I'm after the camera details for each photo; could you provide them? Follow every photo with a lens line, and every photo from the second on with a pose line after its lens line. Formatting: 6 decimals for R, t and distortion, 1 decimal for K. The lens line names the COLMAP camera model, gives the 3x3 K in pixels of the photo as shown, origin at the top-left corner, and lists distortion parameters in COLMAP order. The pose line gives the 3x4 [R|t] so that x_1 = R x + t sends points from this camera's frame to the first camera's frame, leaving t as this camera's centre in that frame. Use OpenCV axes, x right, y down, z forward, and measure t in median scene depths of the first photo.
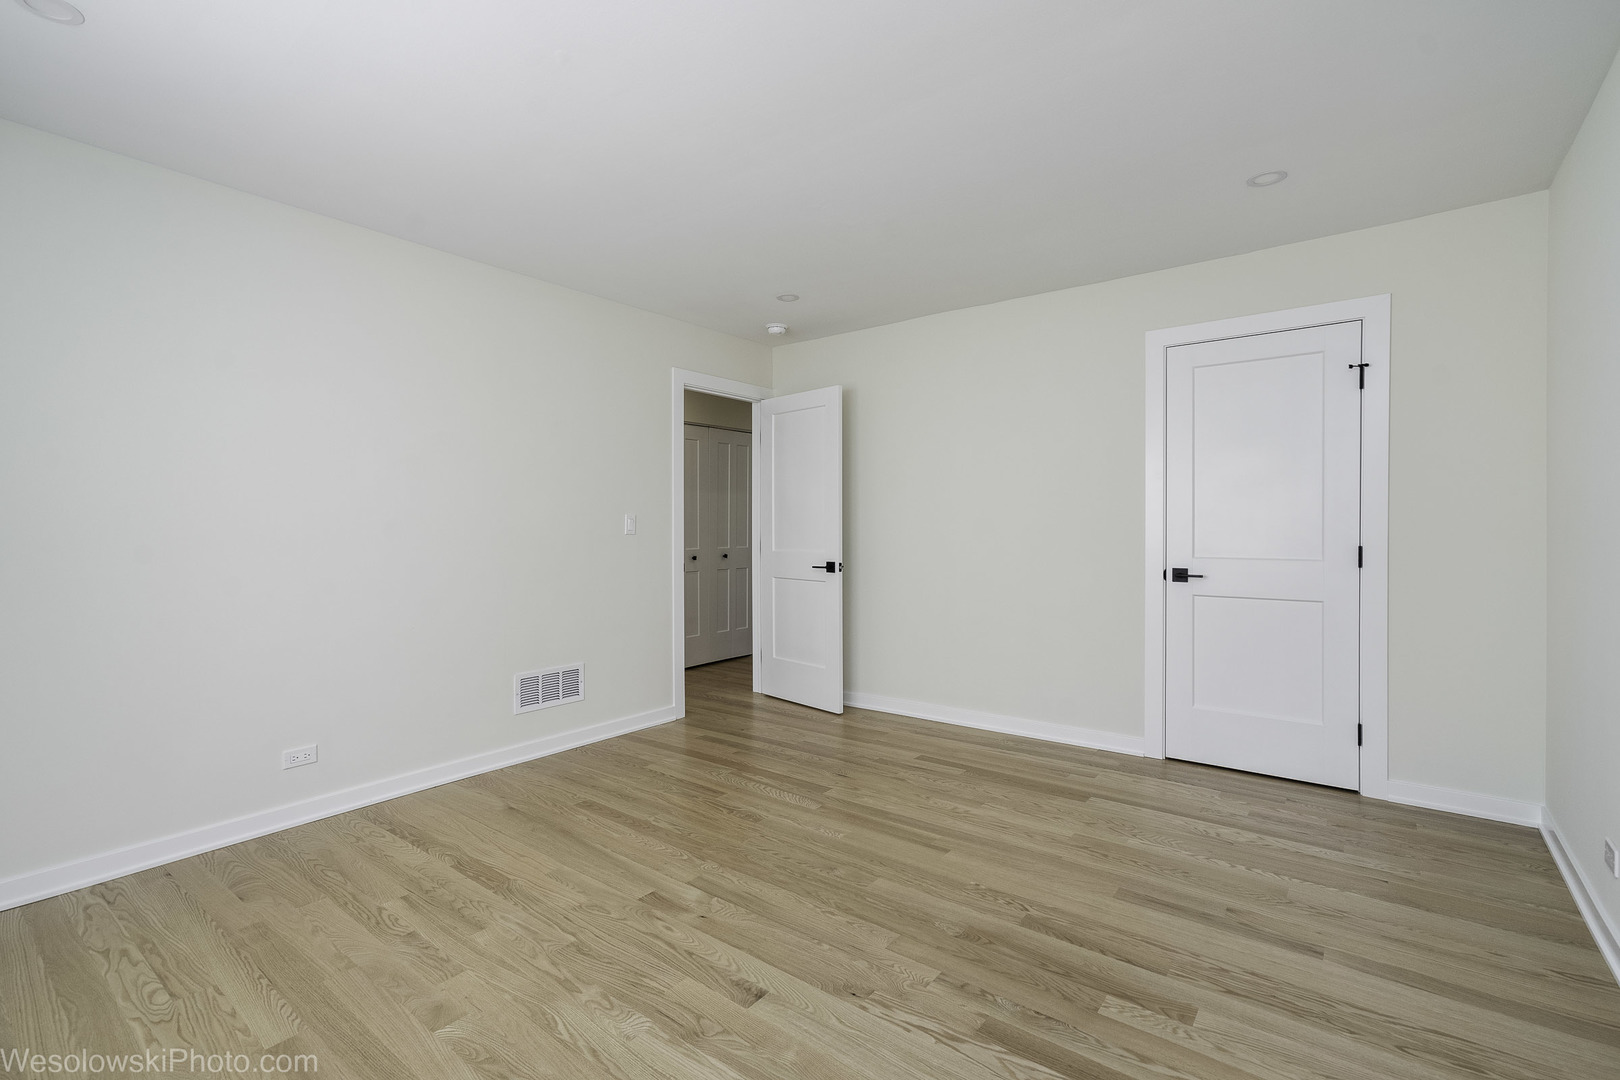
lens RADIAL K [[733.5, 0, 808.5], [0, 733.5, 528.9], [0, 0, 1]] dist [-0.000309, 0.007519]
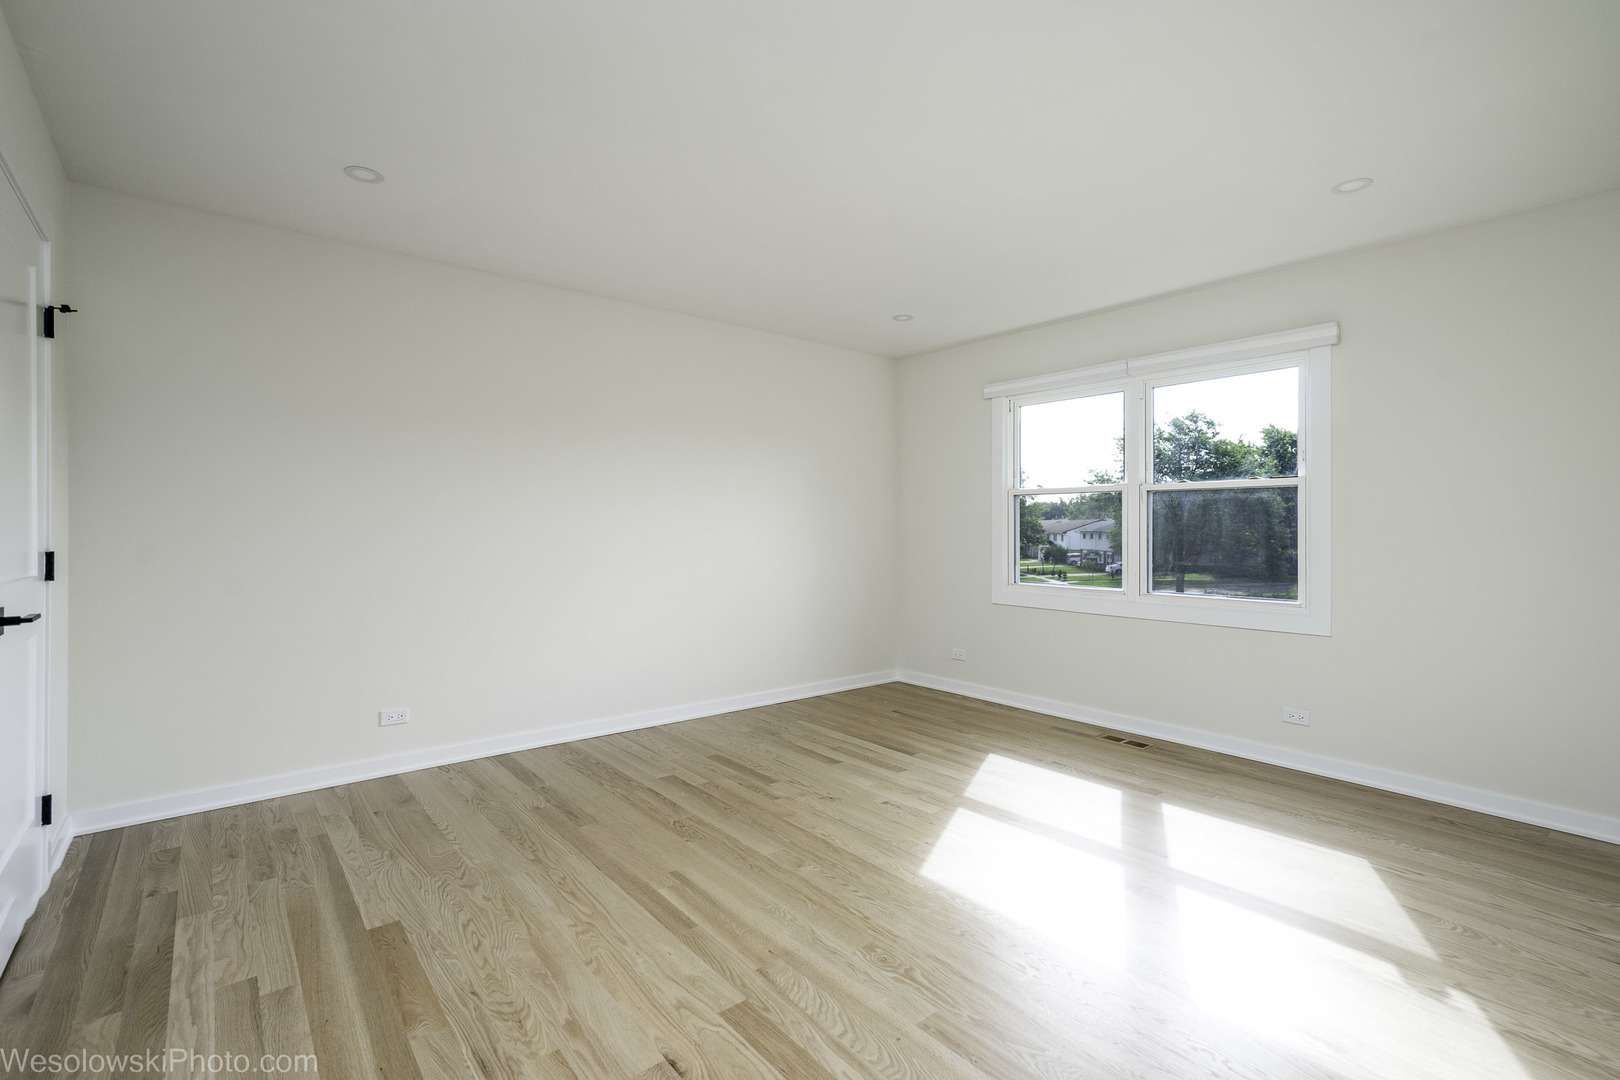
lens RADIAL K [[733.5, 0, 808.5], [0, 733.5, 528.9], [0, 0, 1]] dist [-0.000309, 0.007519]
pose [[-0.976514, 0.000910, 0.215452, -0.173391], [0.000390, 0.999997, -0.002457, 0.001922], [-0.215454, -0.002315, -0.976511, 1.785878]]
